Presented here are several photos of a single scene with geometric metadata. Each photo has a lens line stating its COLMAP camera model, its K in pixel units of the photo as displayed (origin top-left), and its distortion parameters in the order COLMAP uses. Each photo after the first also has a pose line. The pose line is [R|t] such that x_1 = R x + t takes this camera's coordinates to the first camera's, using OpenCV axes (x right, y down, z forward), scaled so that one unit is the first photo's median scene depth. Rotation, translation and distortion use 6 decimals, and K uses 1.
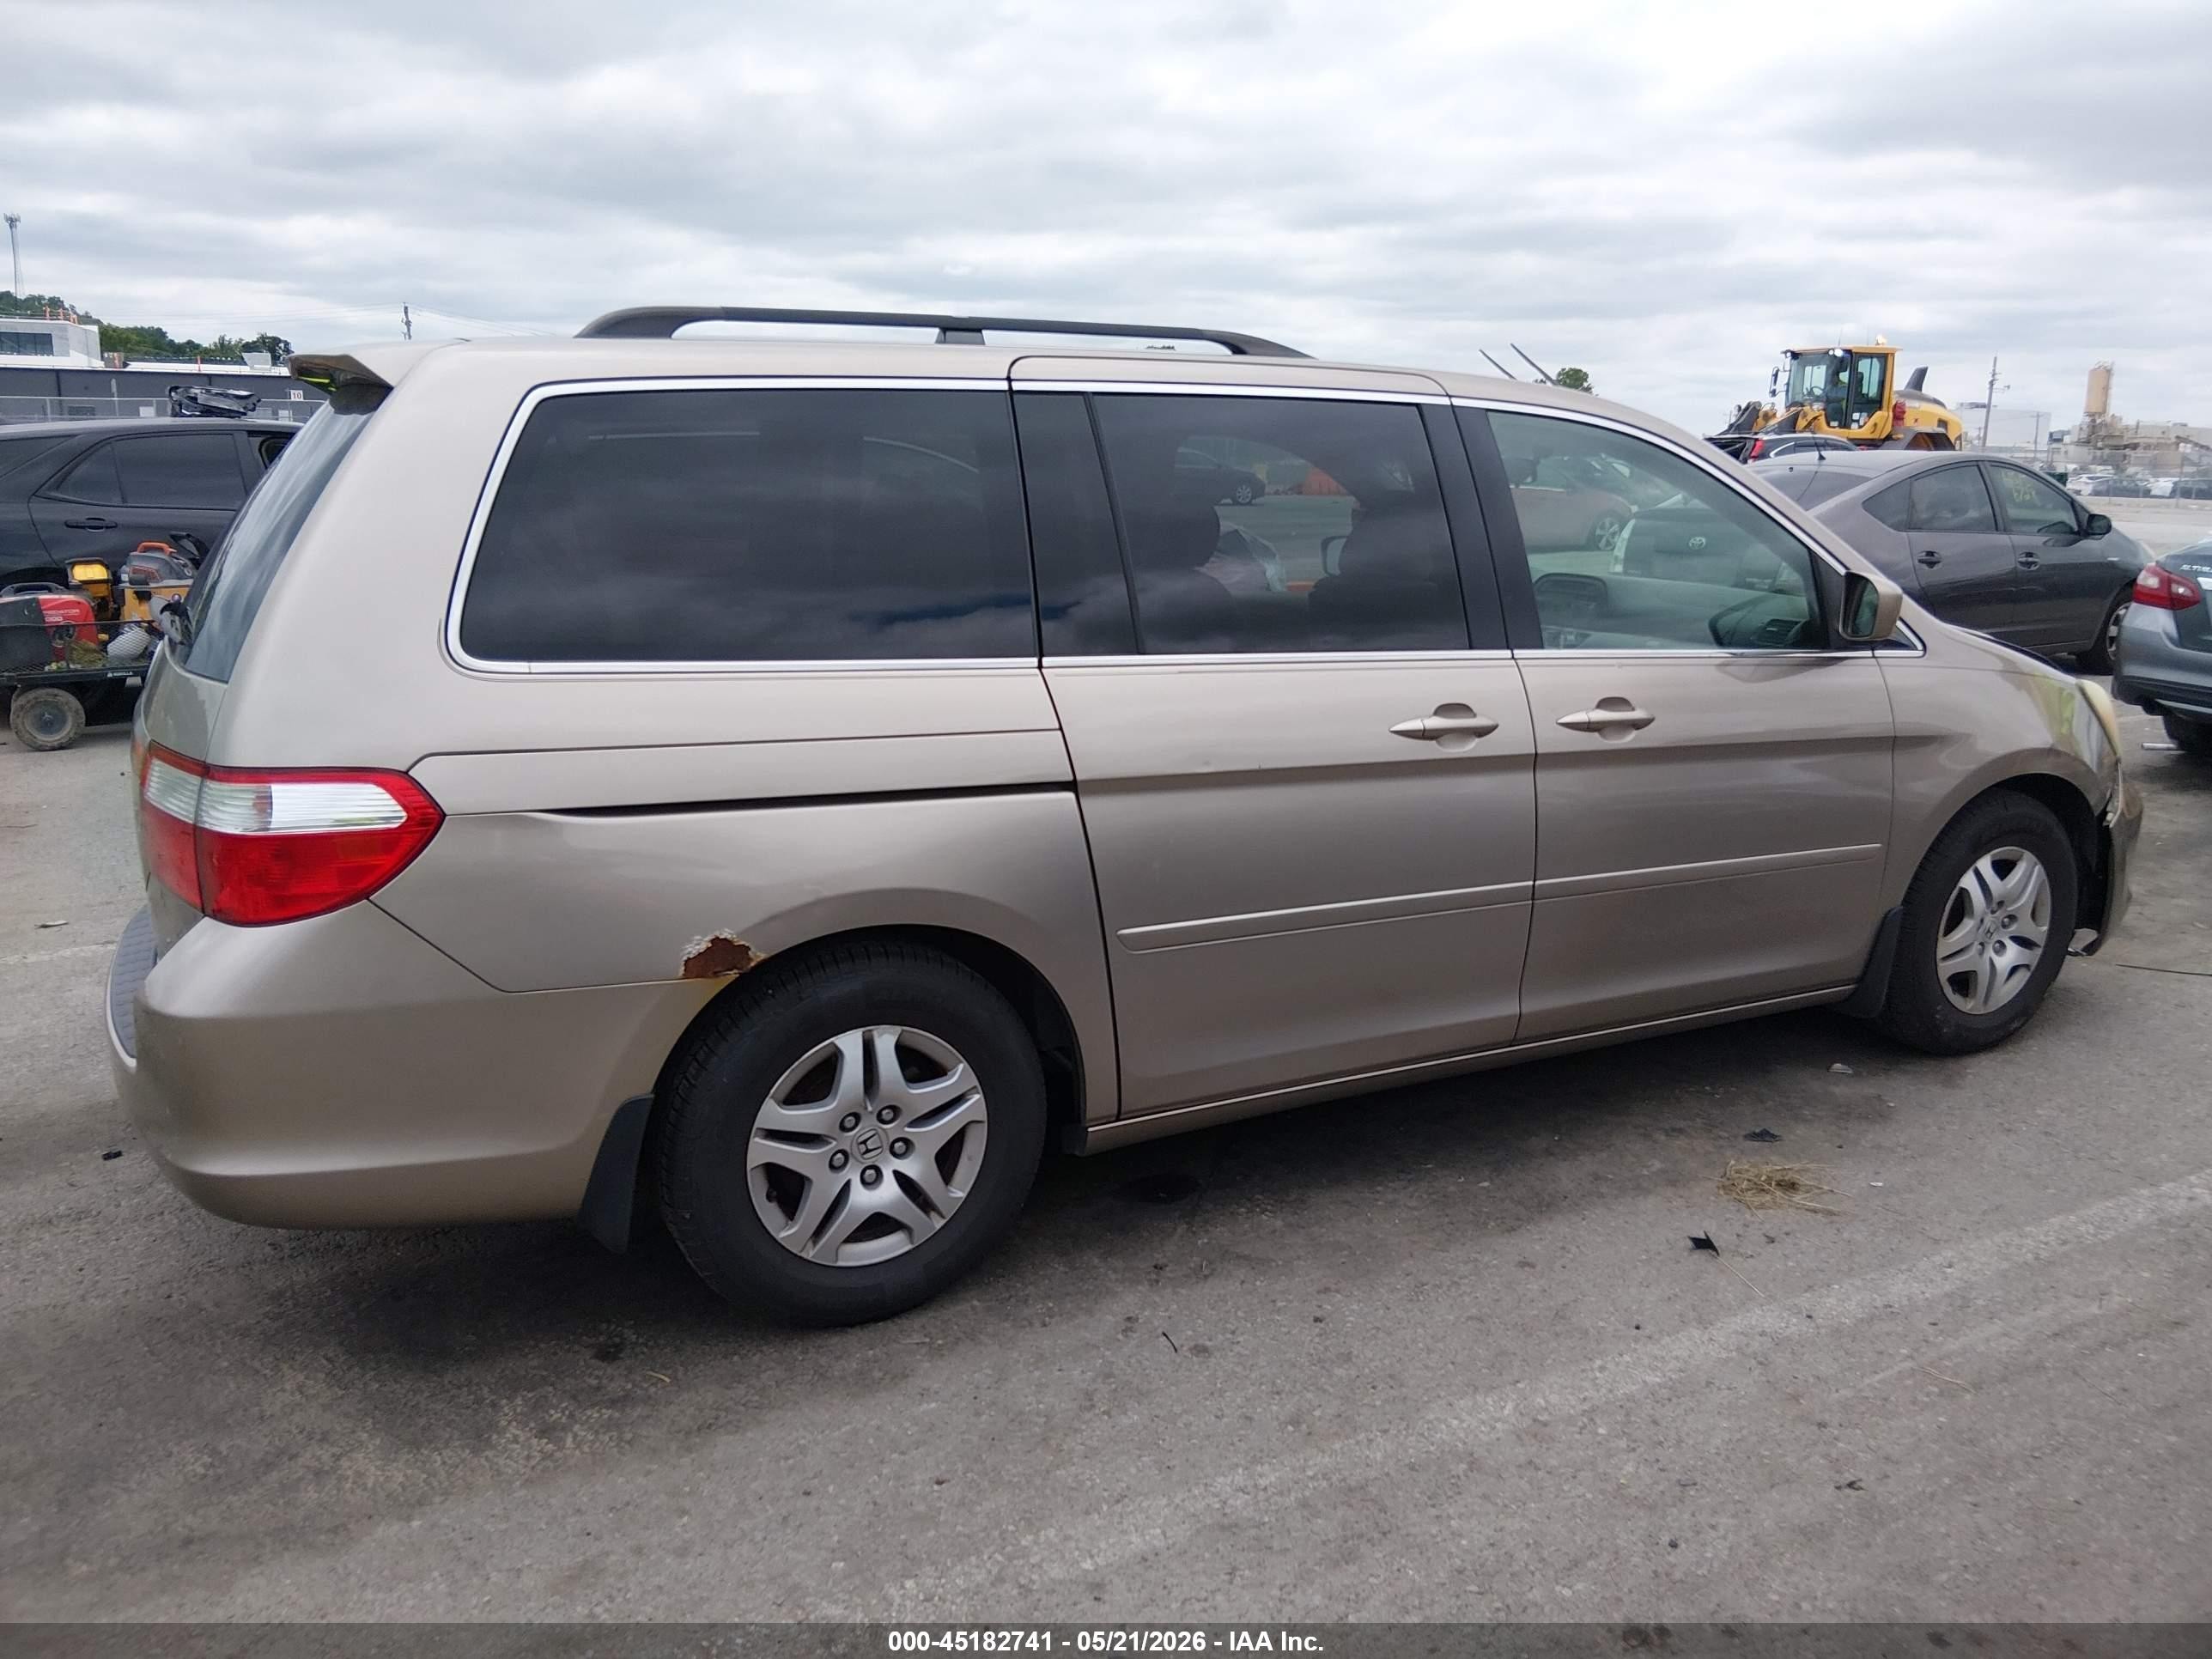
lens RADIAL K [[1684.5, 0, 1106.9], [0, 1684.5, 791.5], [0, 0, 1]] dist [0.115718, -0.207772]
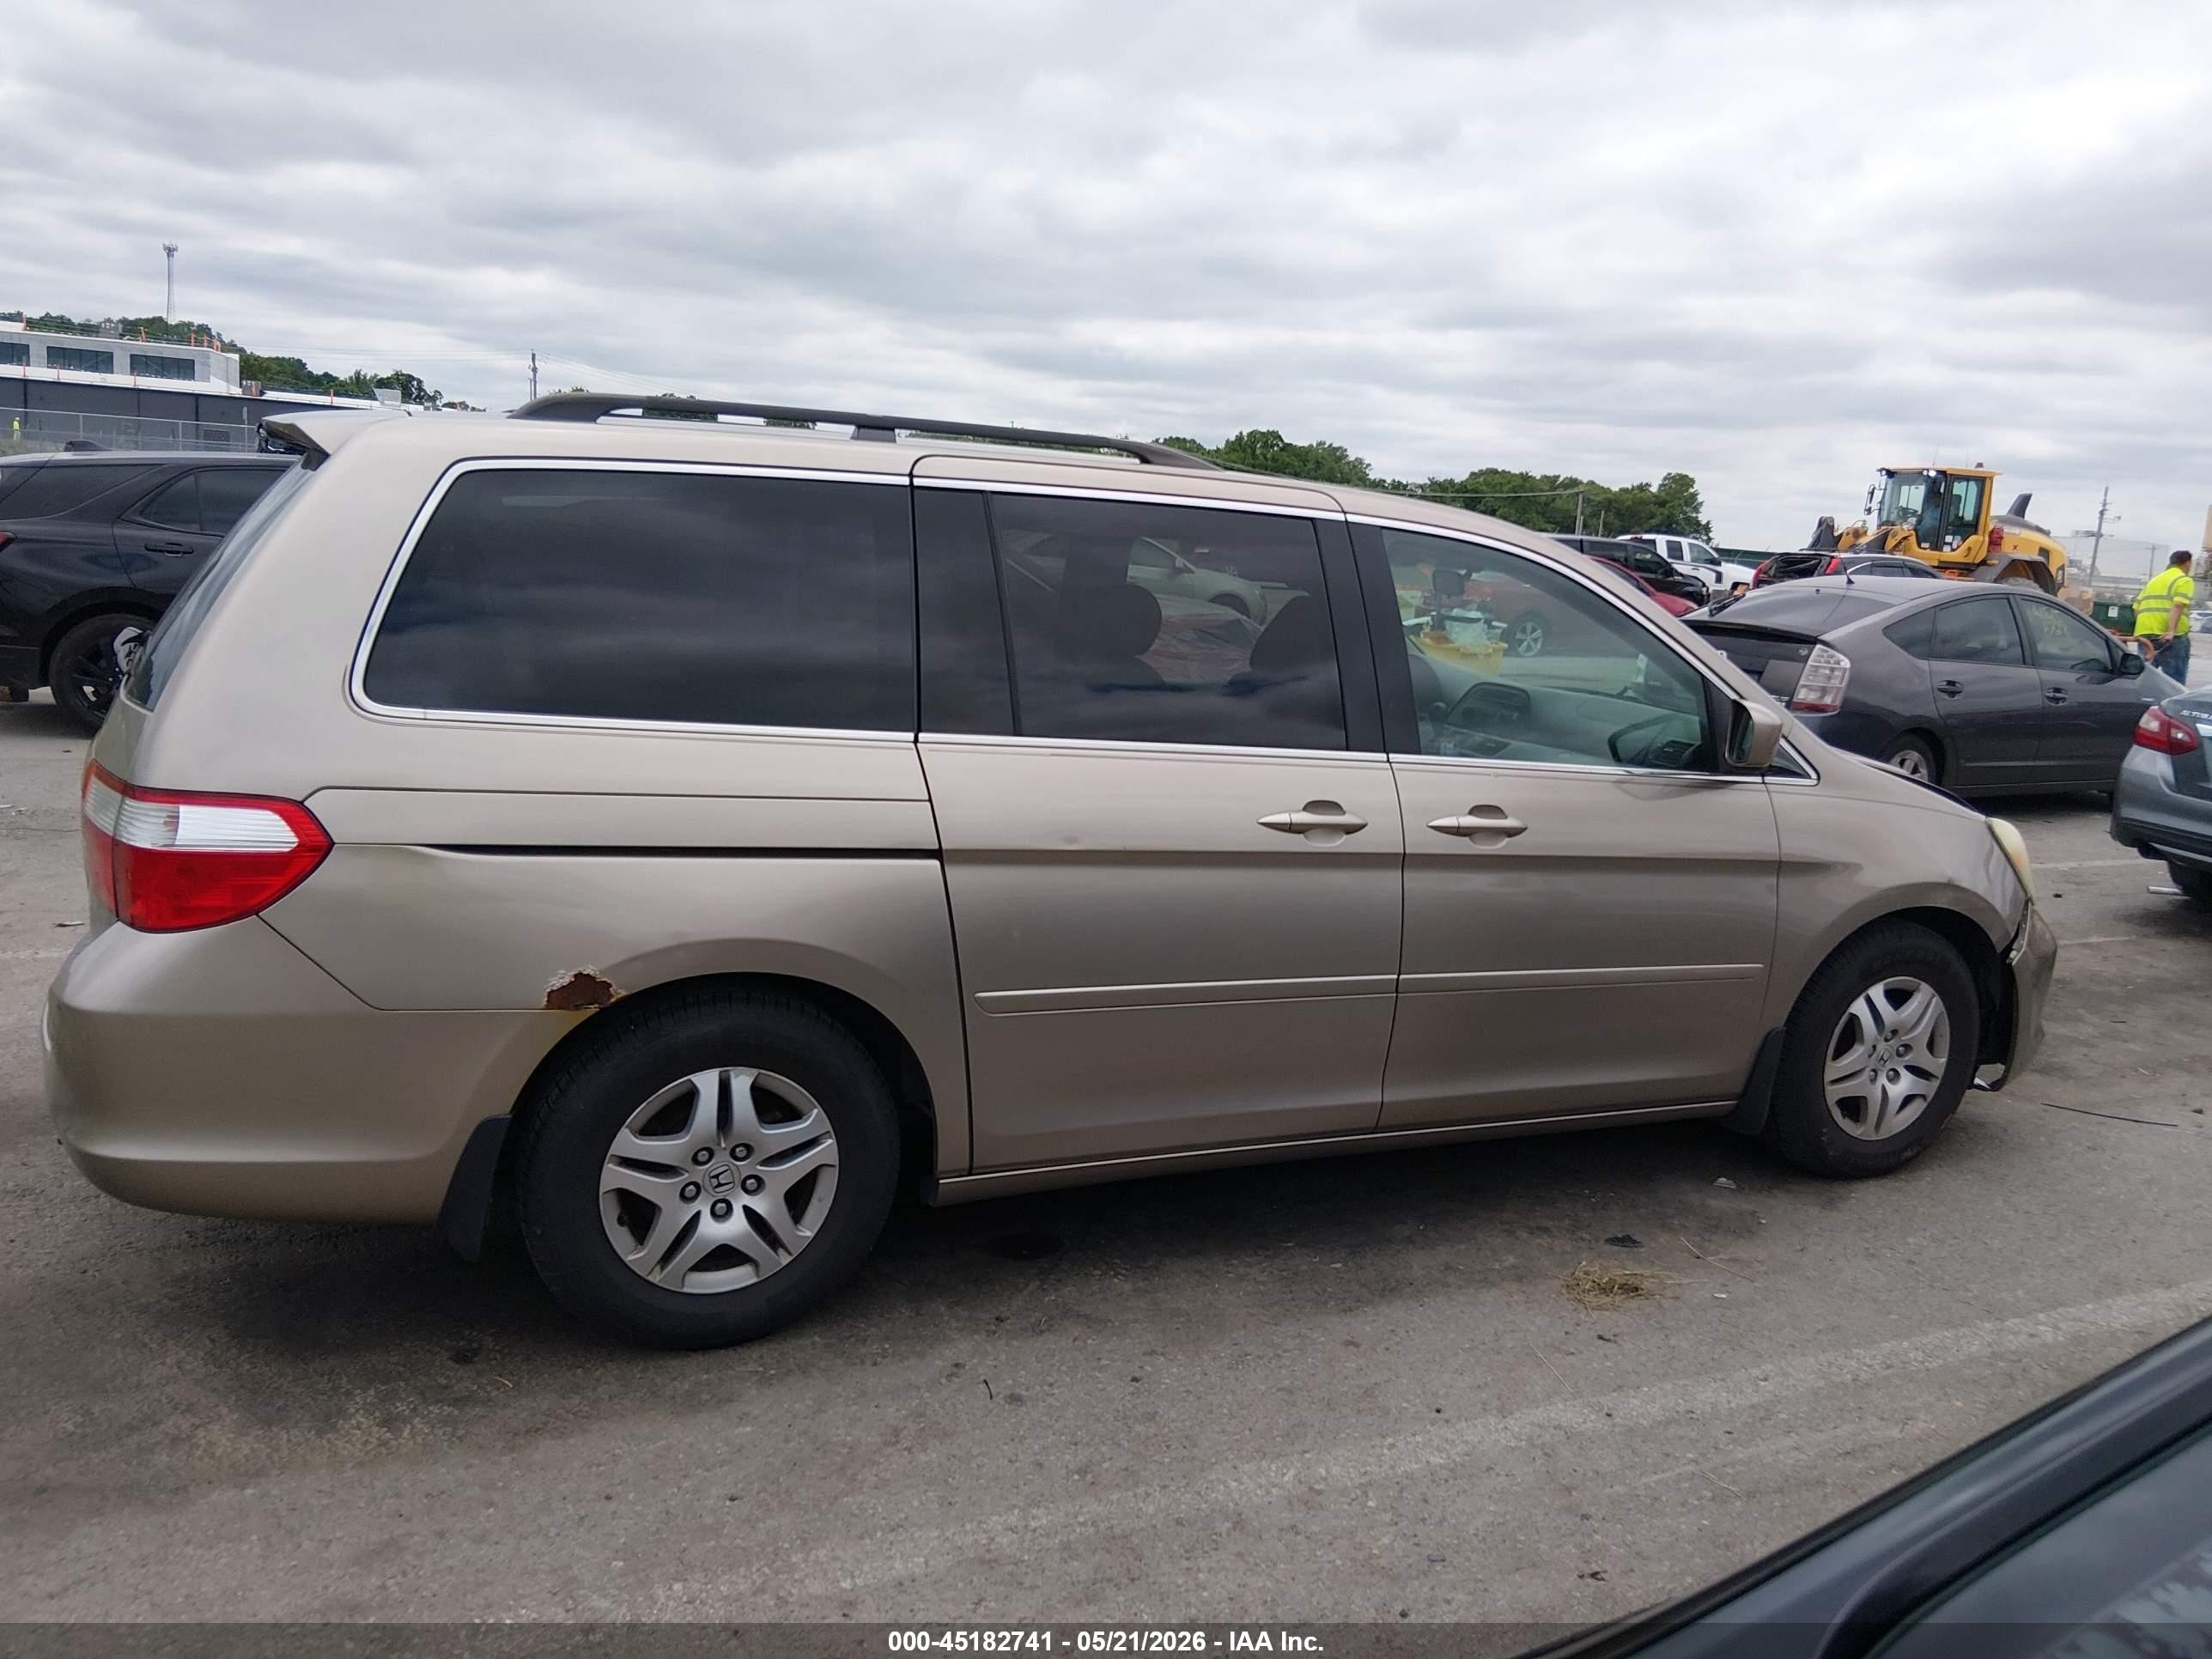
lens RADIAL K [[1684.5, 0, 1106.9], [0, 1684.5, 791.5], [0, 0, 1]] dist [0.115718, -0.207772]
pose [[0.996691, 0.064299, -0.049717, 0.138134], [-0.066366, 0.996949, -0.041096, -0.006389], [0.046923, 0.044259, 0.997918, -0.064347]]
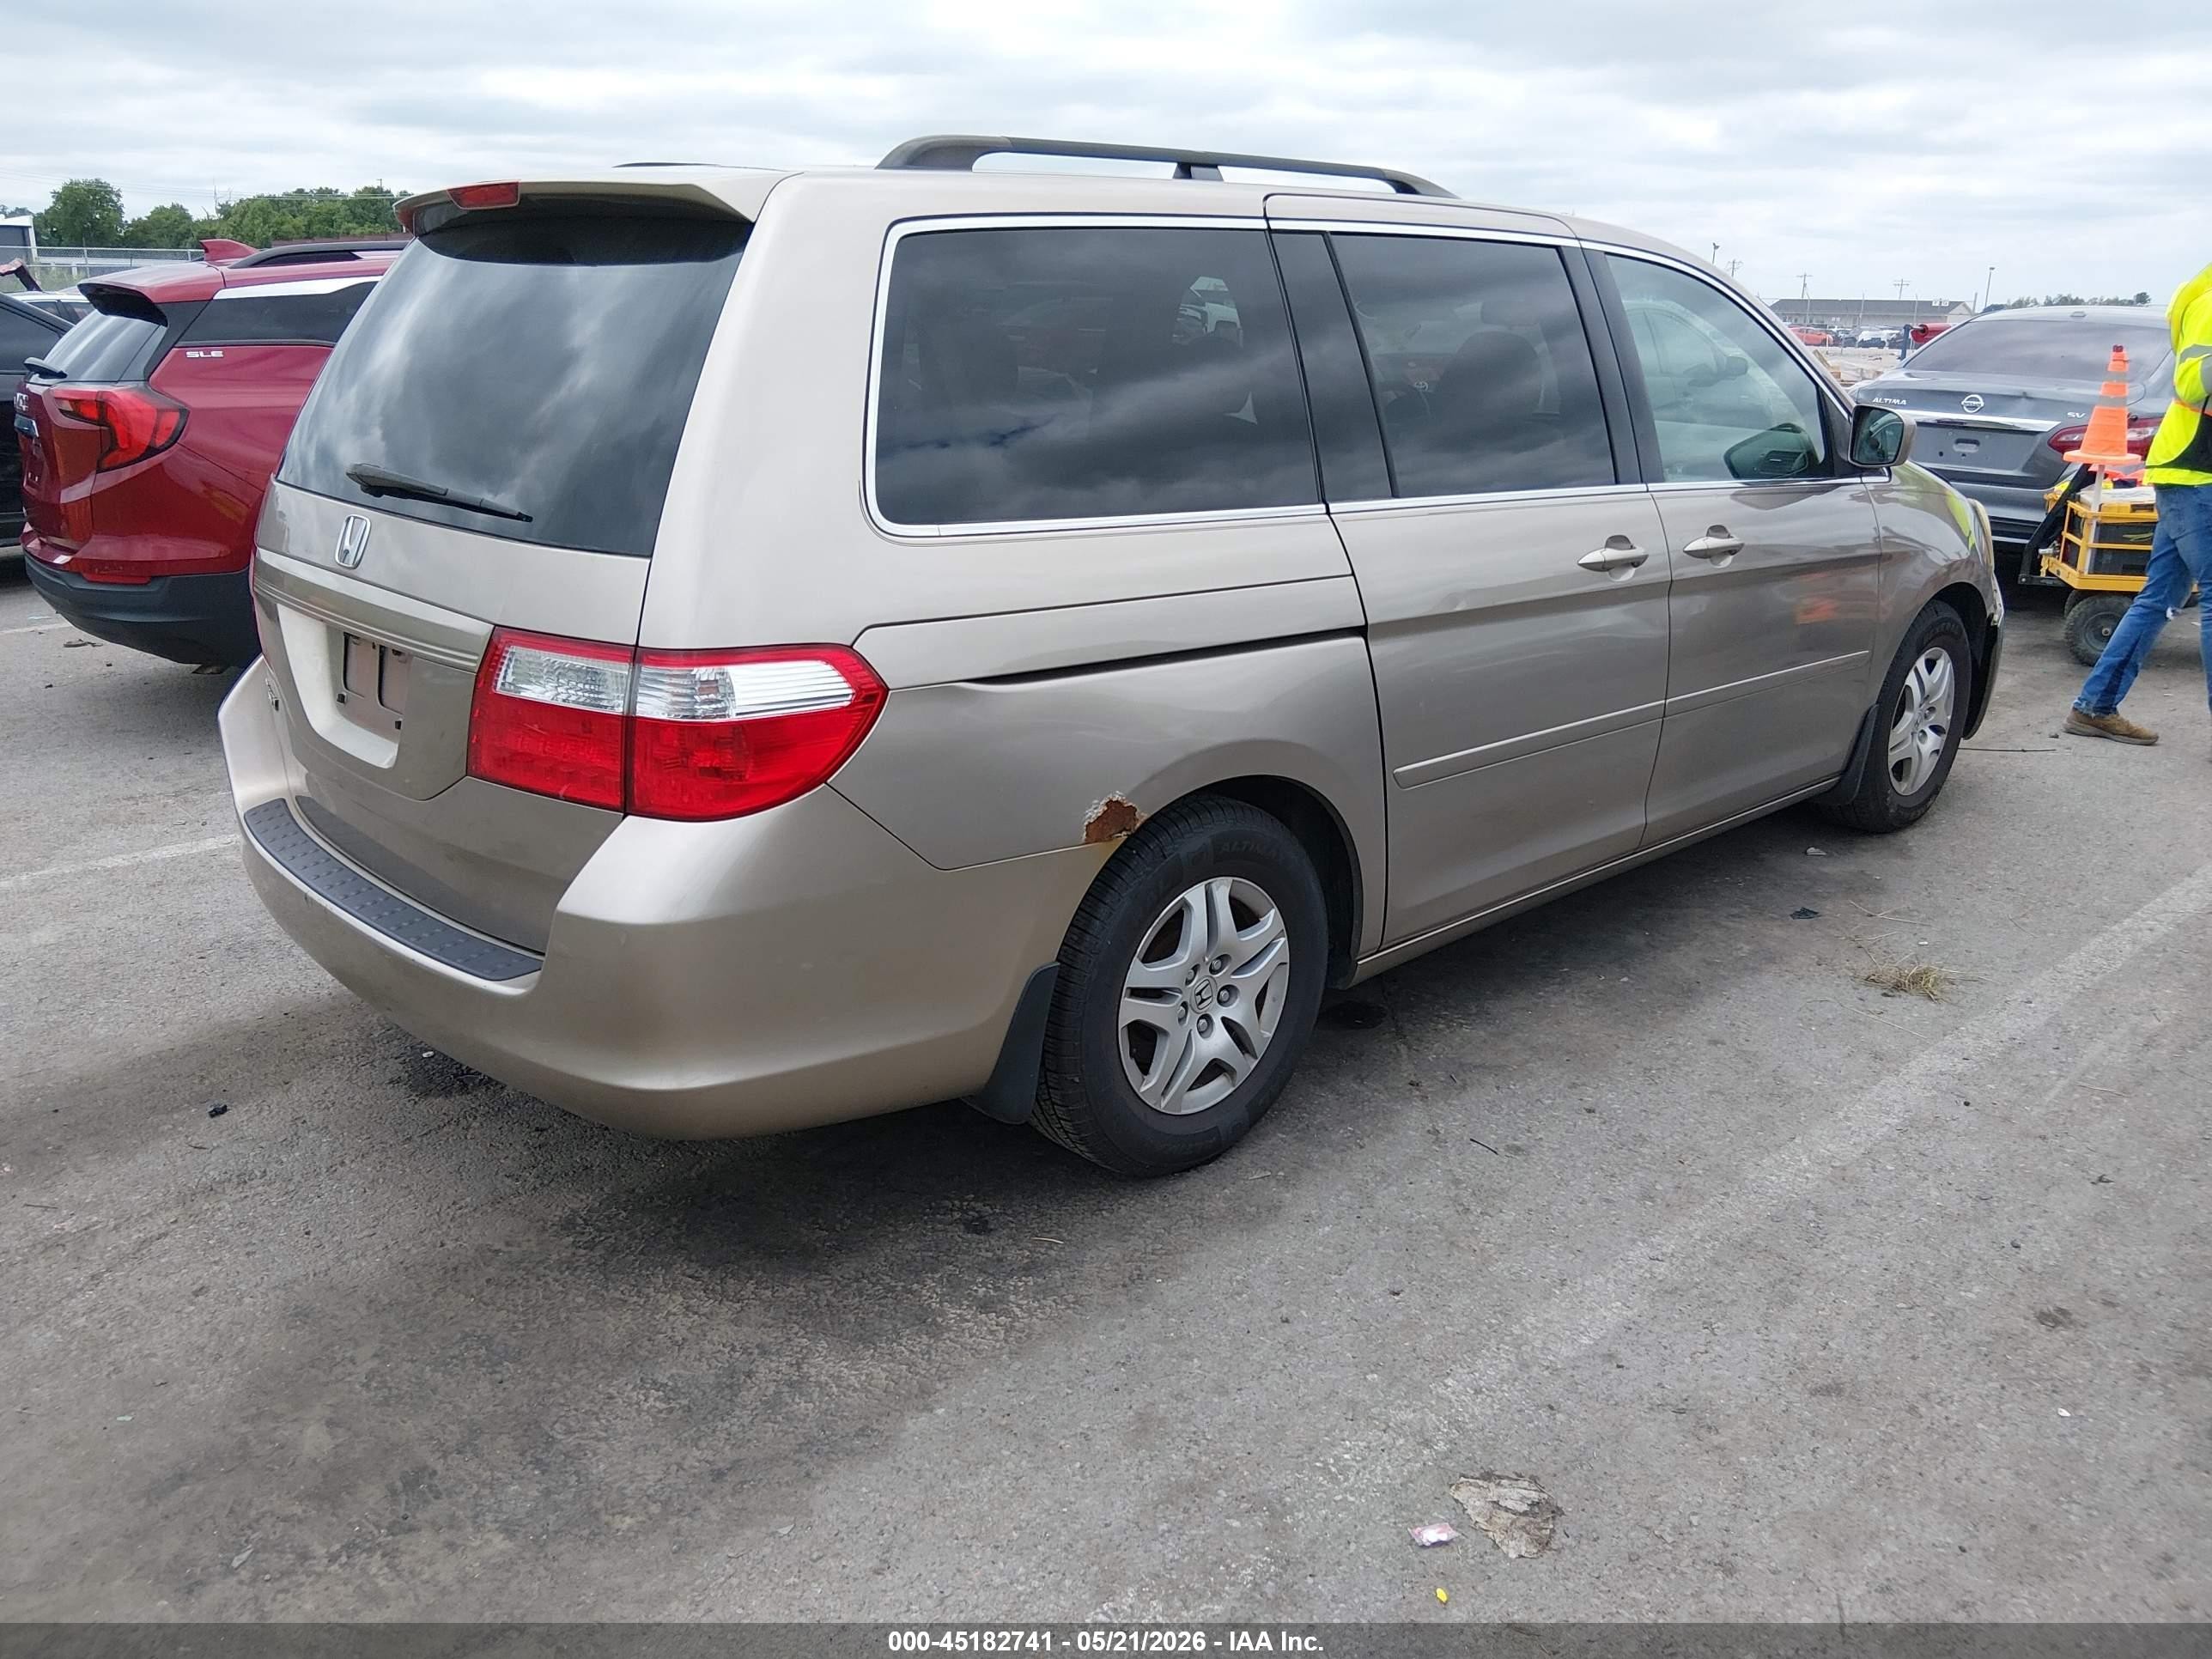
lens RADIAL K [[1692.8, 0, 1103.9], [0, 1692.8, 800.8], [0, 0, 1]] dist [0.122325, -0.222788]
pose [[0.962358, -0.077181, 0.260596, -0.452761], [0.054164, 0.994061, 0.094393, -0.006569], [-0.266333, -0.076725, 0.960823, 0.047712]]
